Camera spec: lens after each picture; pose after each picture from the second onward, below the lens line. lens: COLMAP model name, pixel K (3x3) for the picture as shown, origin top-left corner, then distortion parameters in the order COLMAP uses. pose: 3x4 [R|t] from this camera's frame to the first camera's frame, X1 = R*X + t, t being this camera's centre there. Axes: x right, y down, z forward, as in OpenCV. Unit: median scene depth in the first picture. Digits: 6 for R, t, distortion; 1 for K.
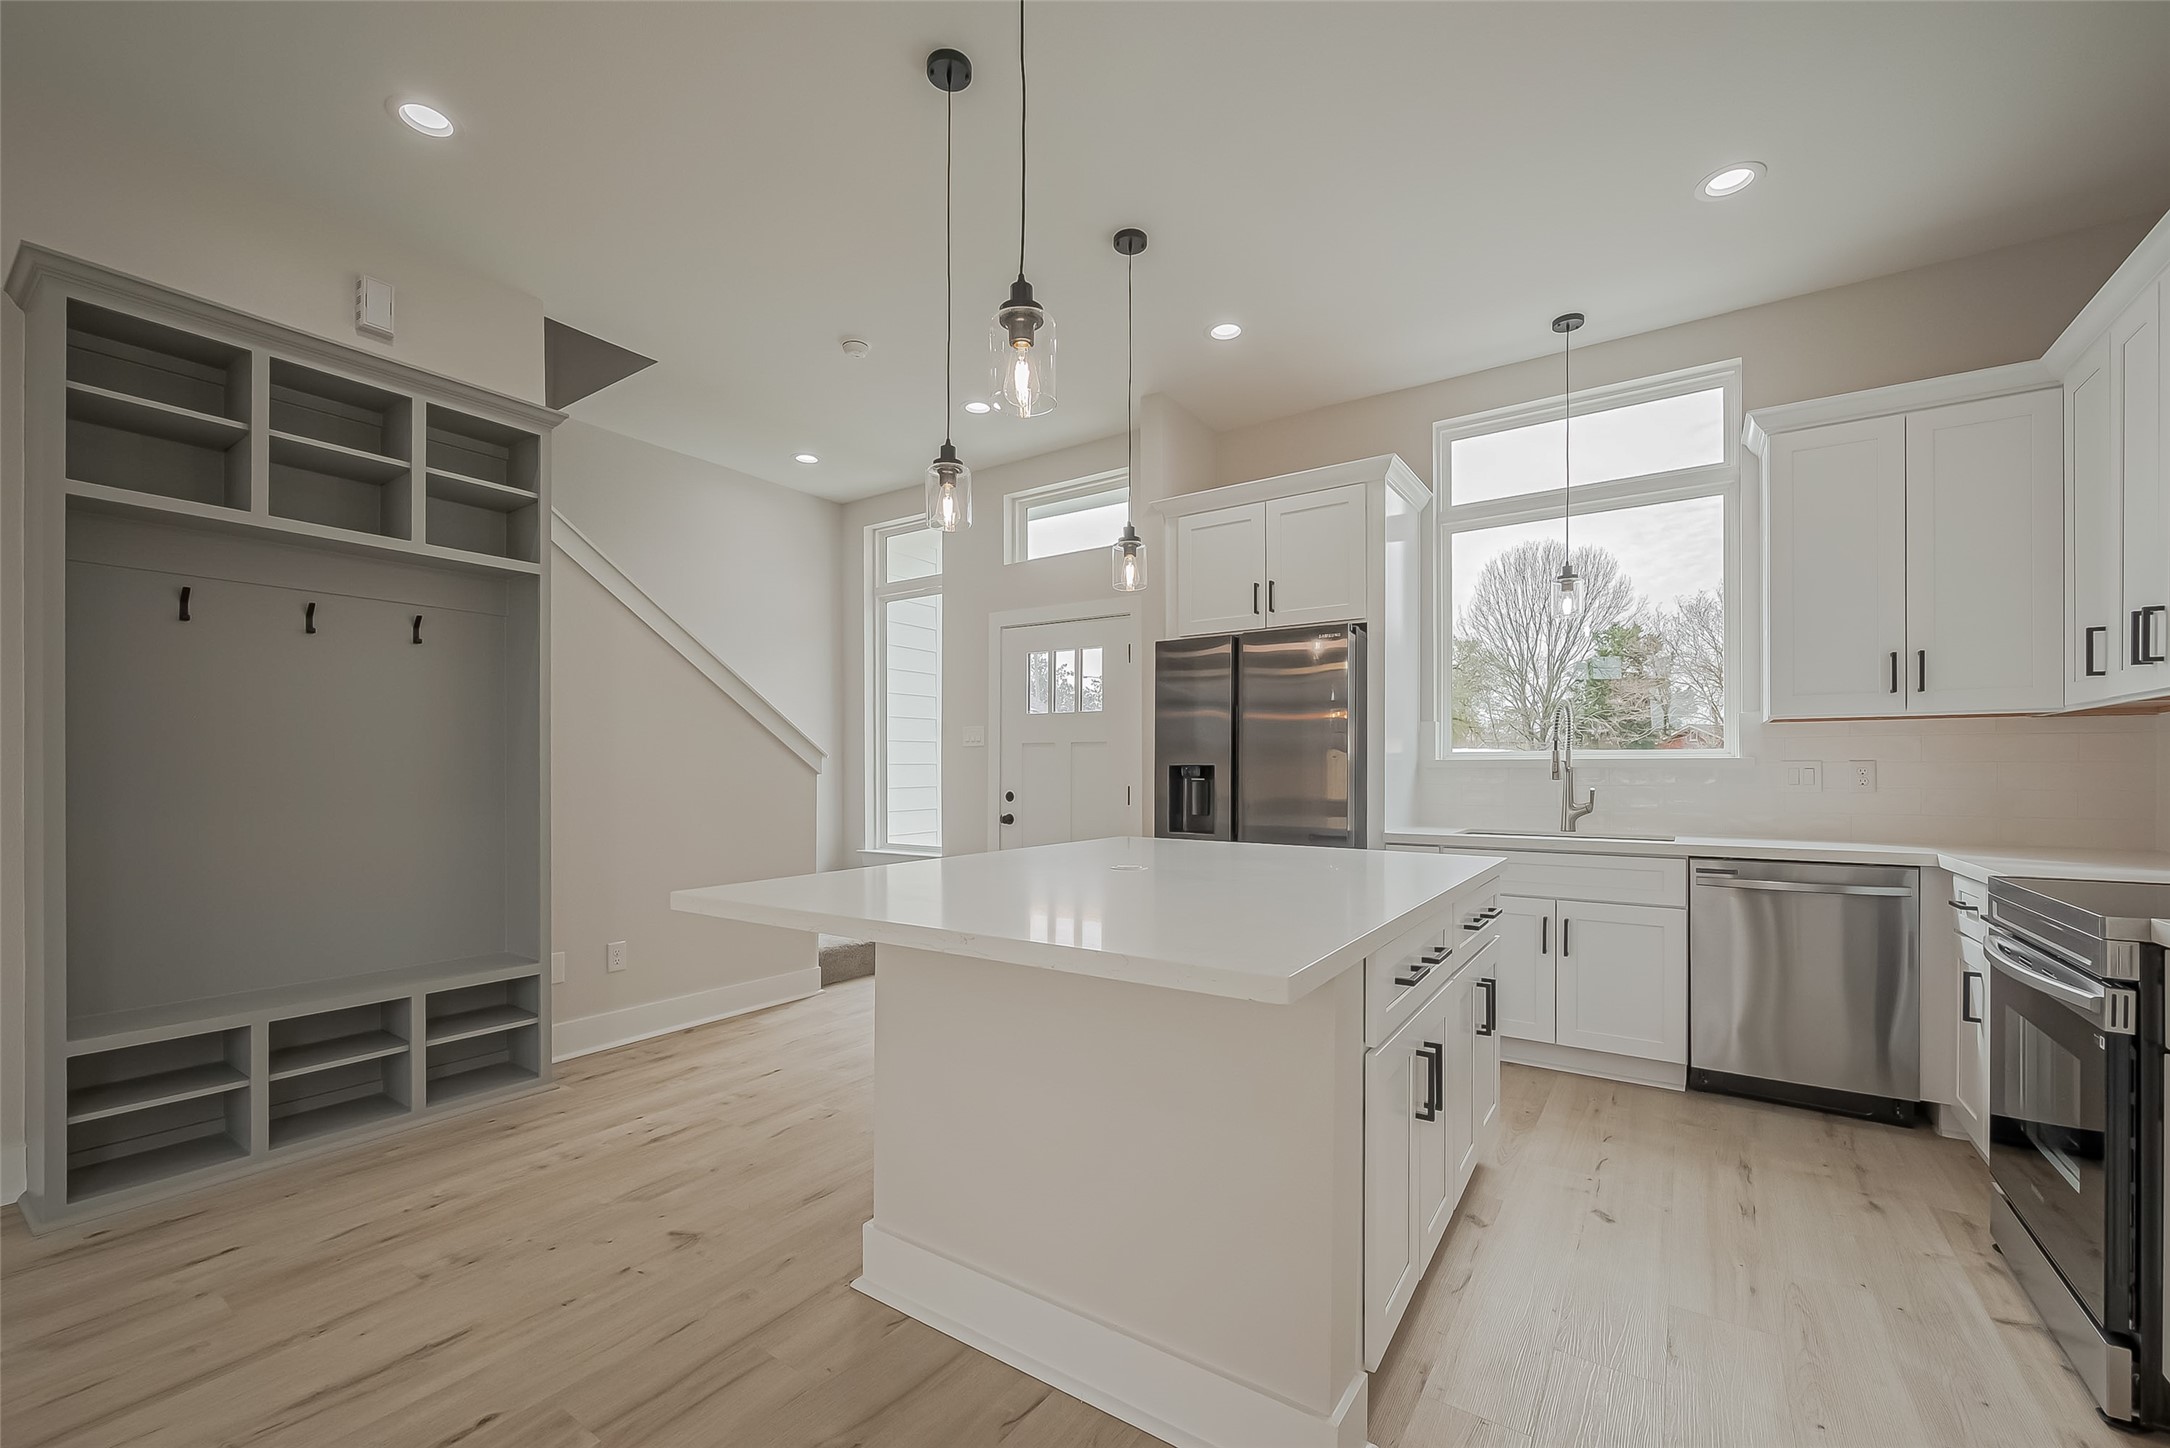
lens RADIAL K [[879.8, 0, 1083.7], [0, 879.8, 770.3], [0, 0, 1]] dist [-0.003604, -0.000252]
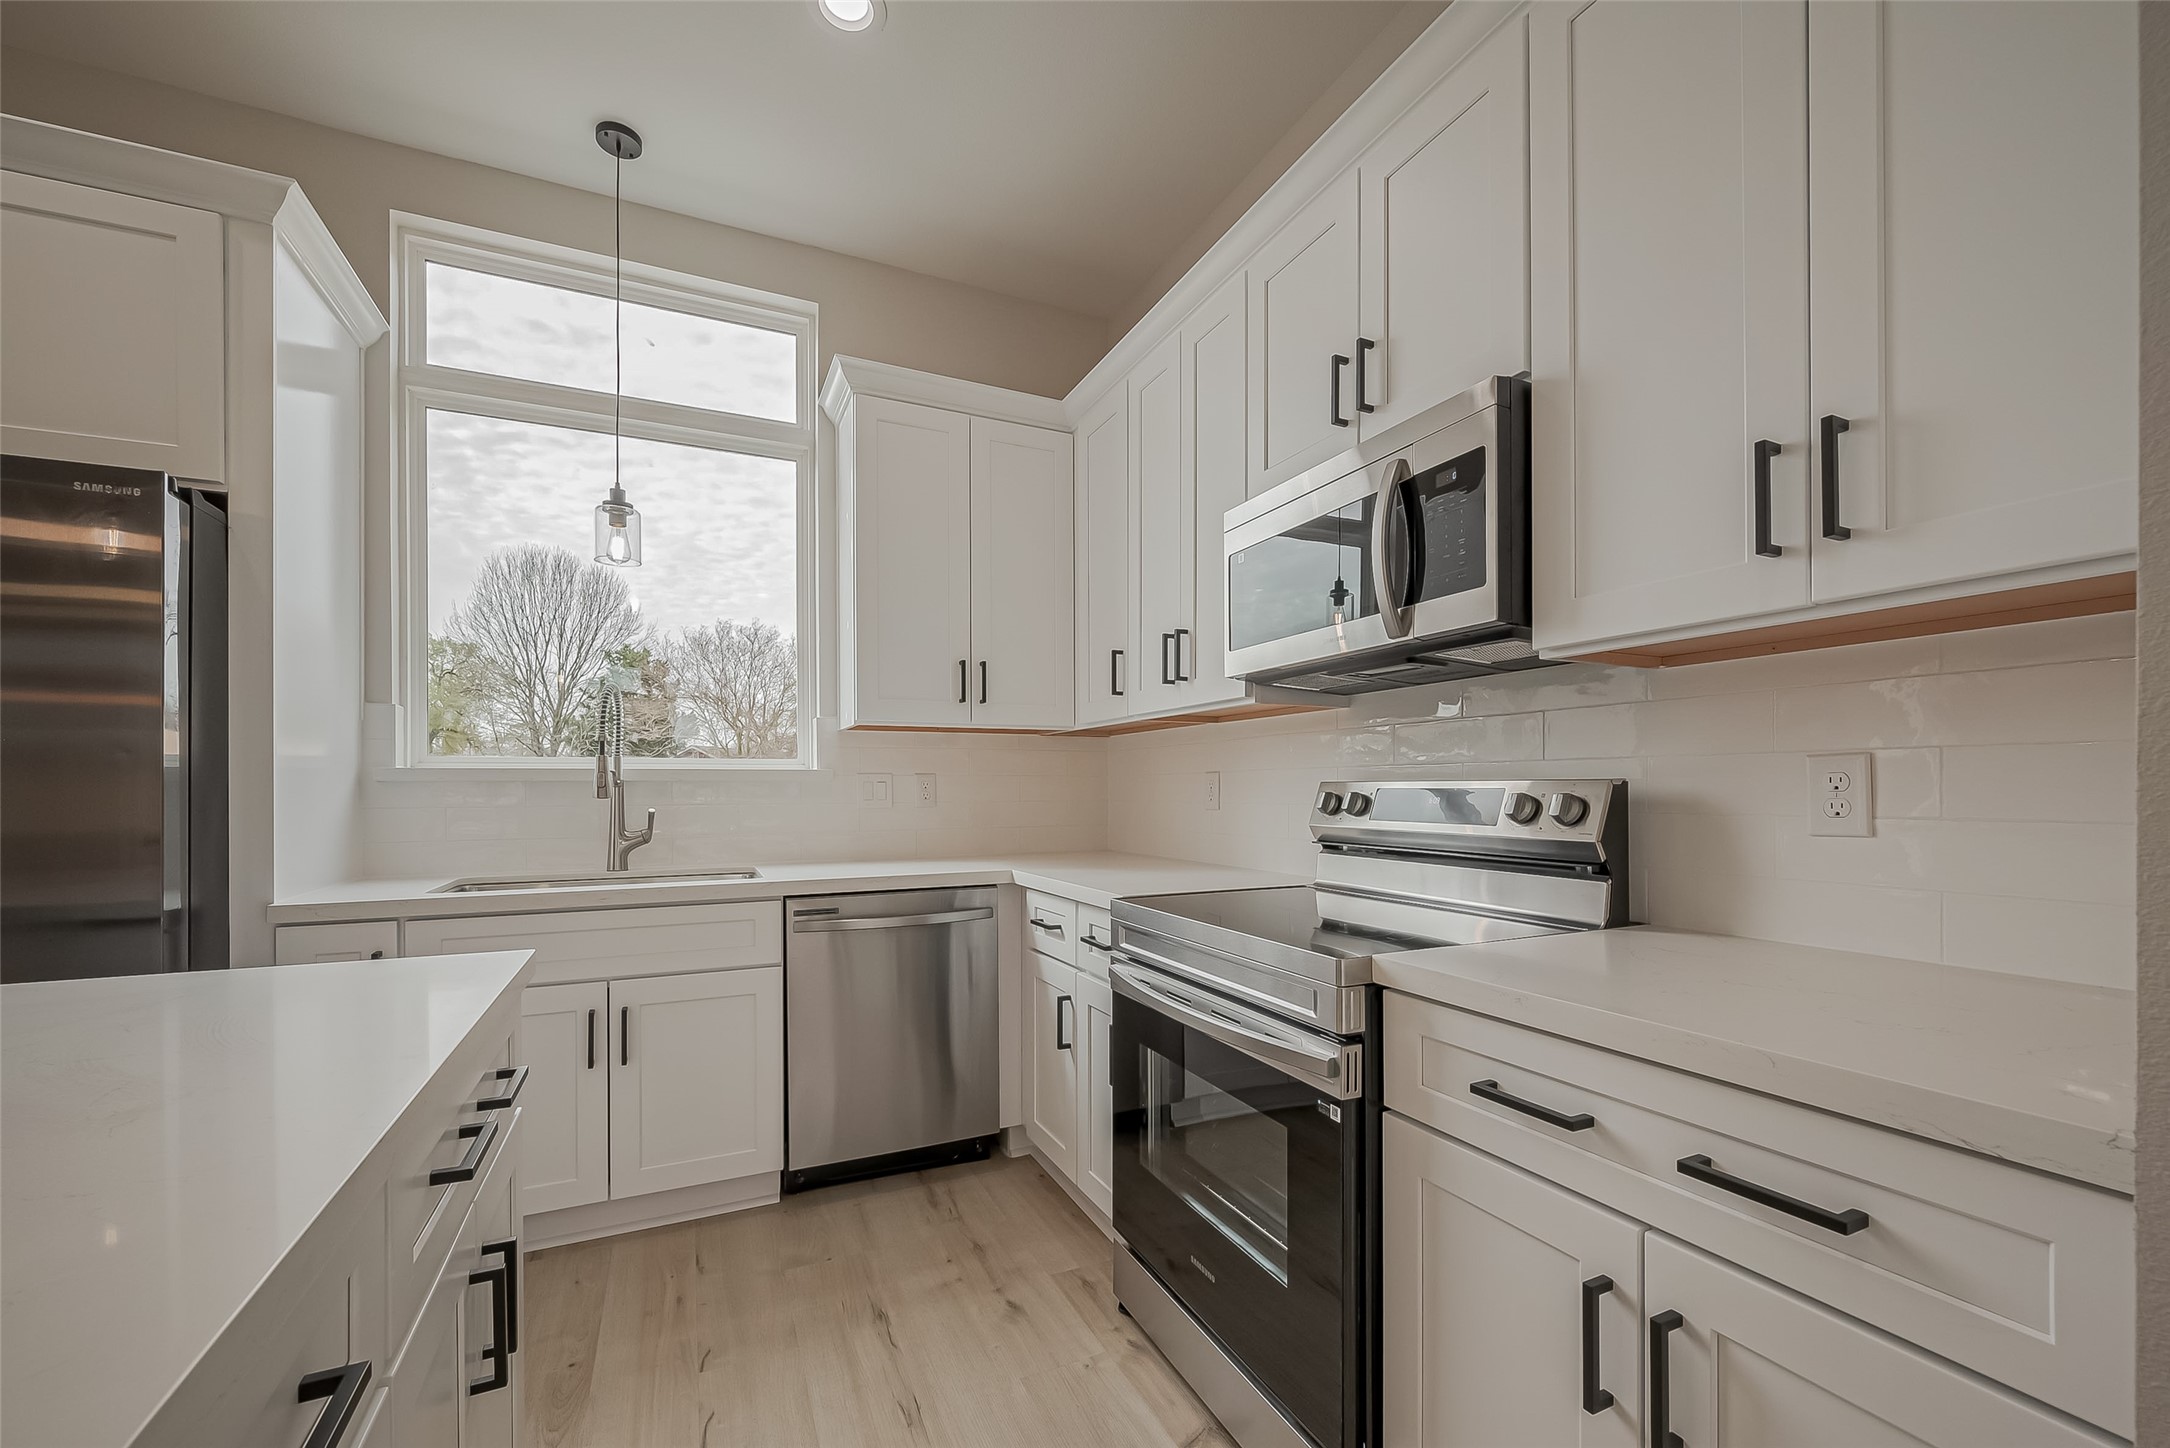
lens RADIAL K [[851.9, 0, 1087.0], [0, 851.9, 787.6], [0, 0, 1]] dist [-0.002678, -0.000327]
pose [[0.504006, -0.003888, 0.863691, 0.162761], [0.003776, 0.999990, 0.002298, 0.002338], [-0.863692, 0.002103, 0.504016, 0.357162]]
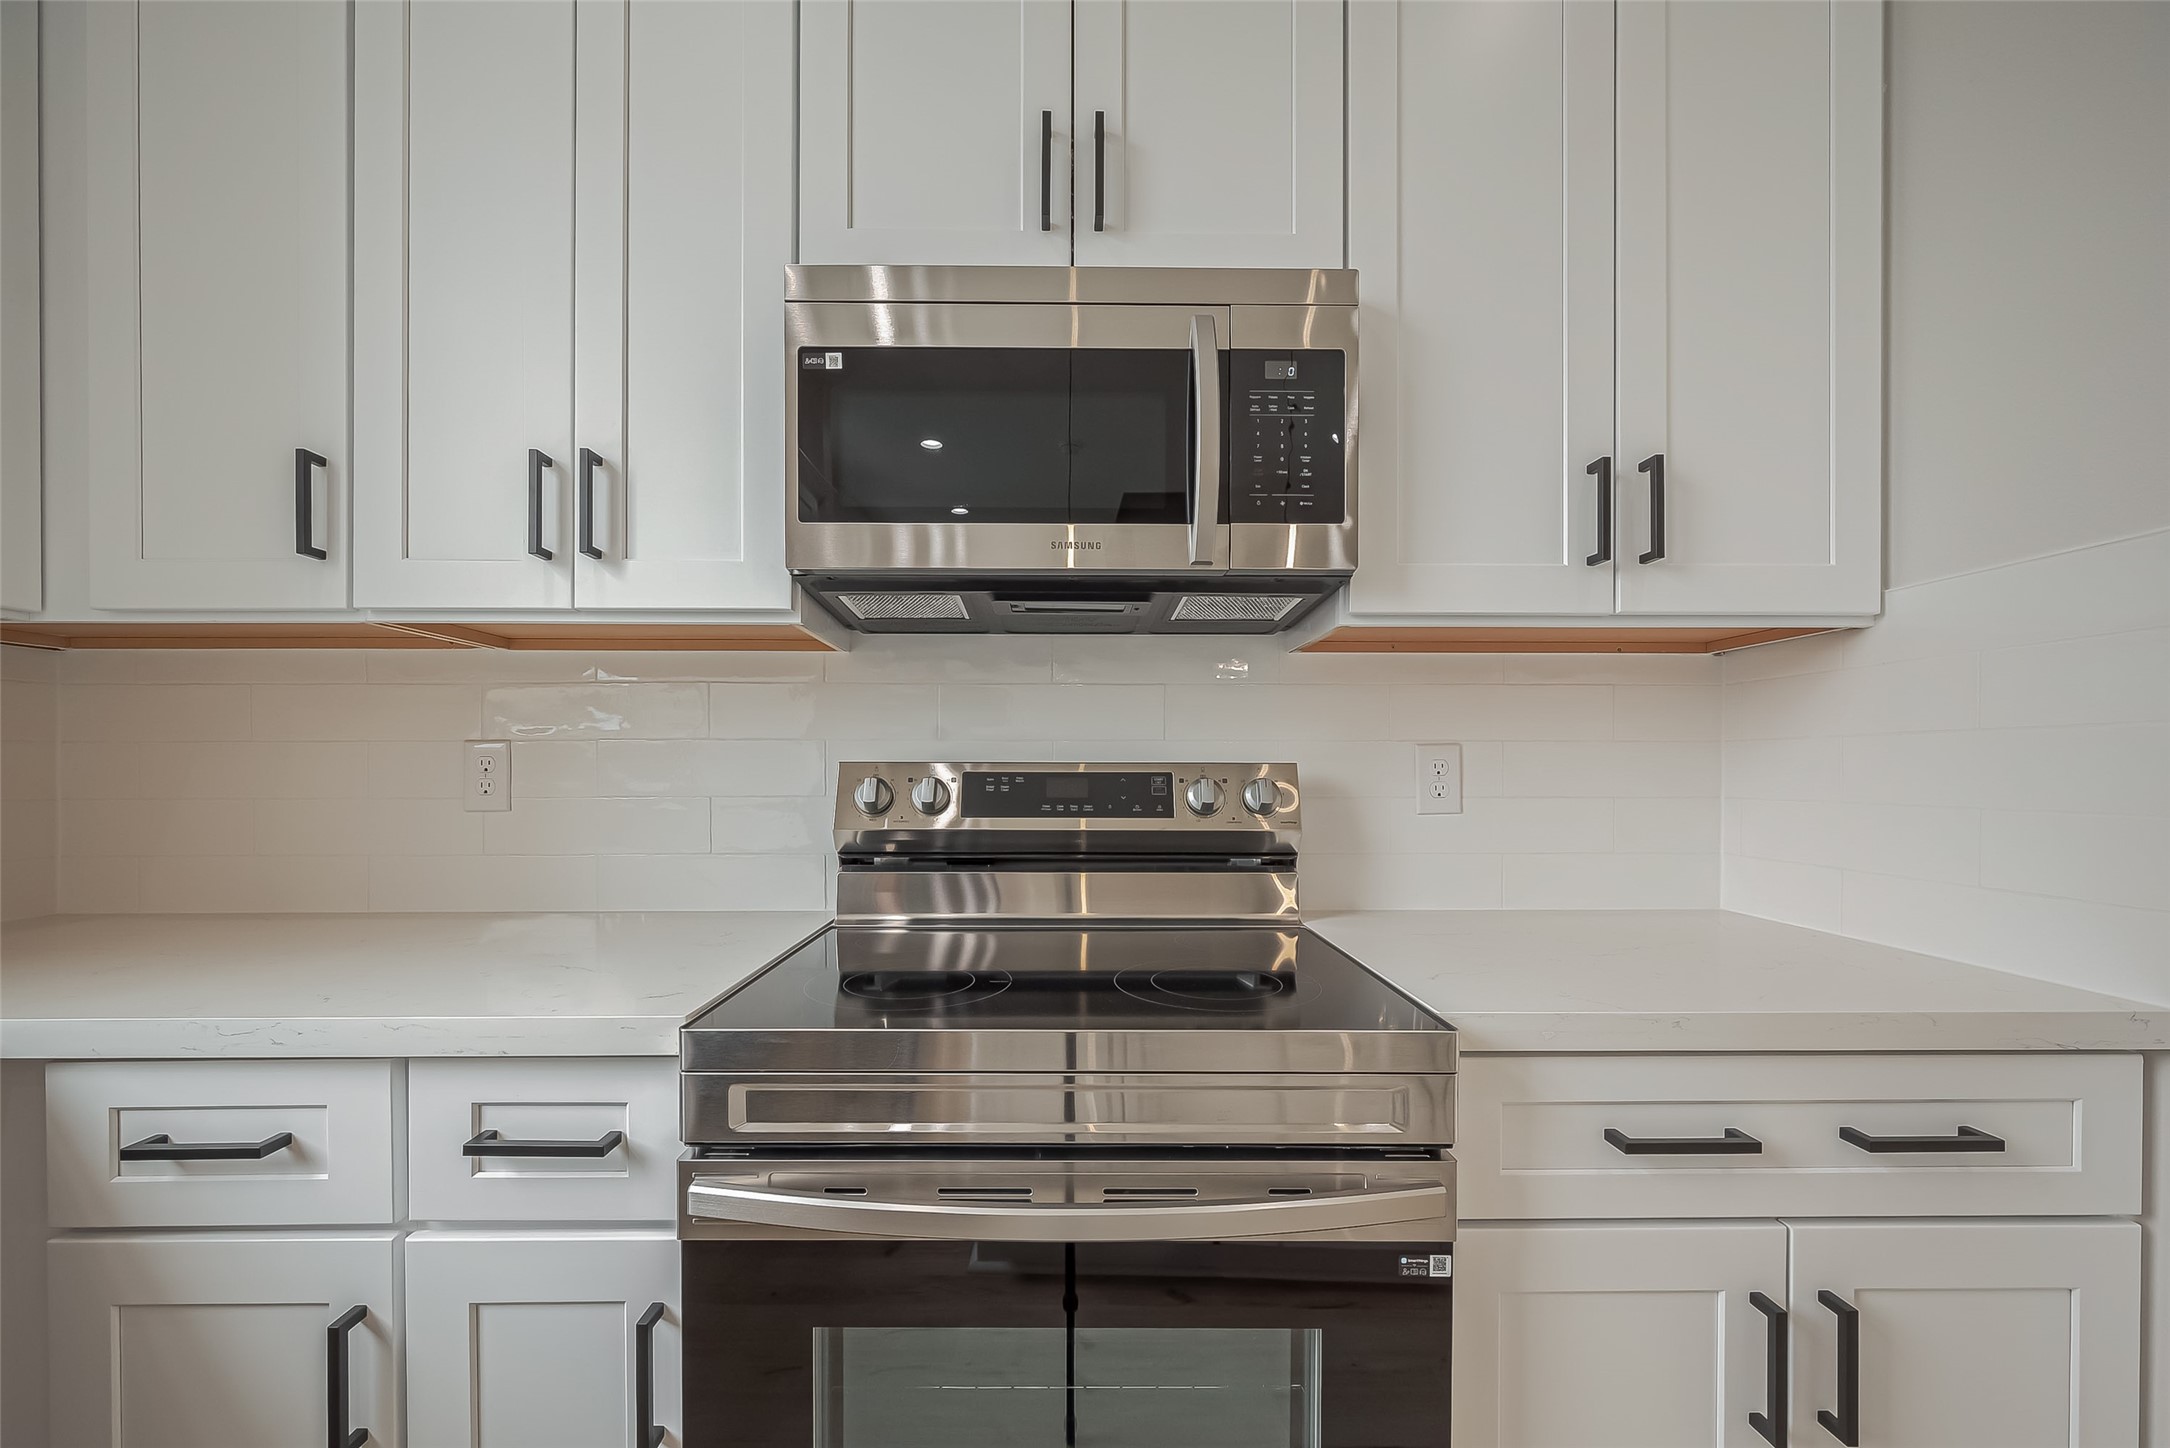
lens RADIAL K [[858.5, 0, 1086.2], [0, 858.5, 780.4], [0, 0, 1]] dist [-0.002893, -0.000248]
pose [[-0.576549, -0.013017, 0.816959, 0.384512], [-0.004607, 0.999909, 0.012681, 0.003484], [-0.817049, 0.003547, -0.576557, 0.658097]]
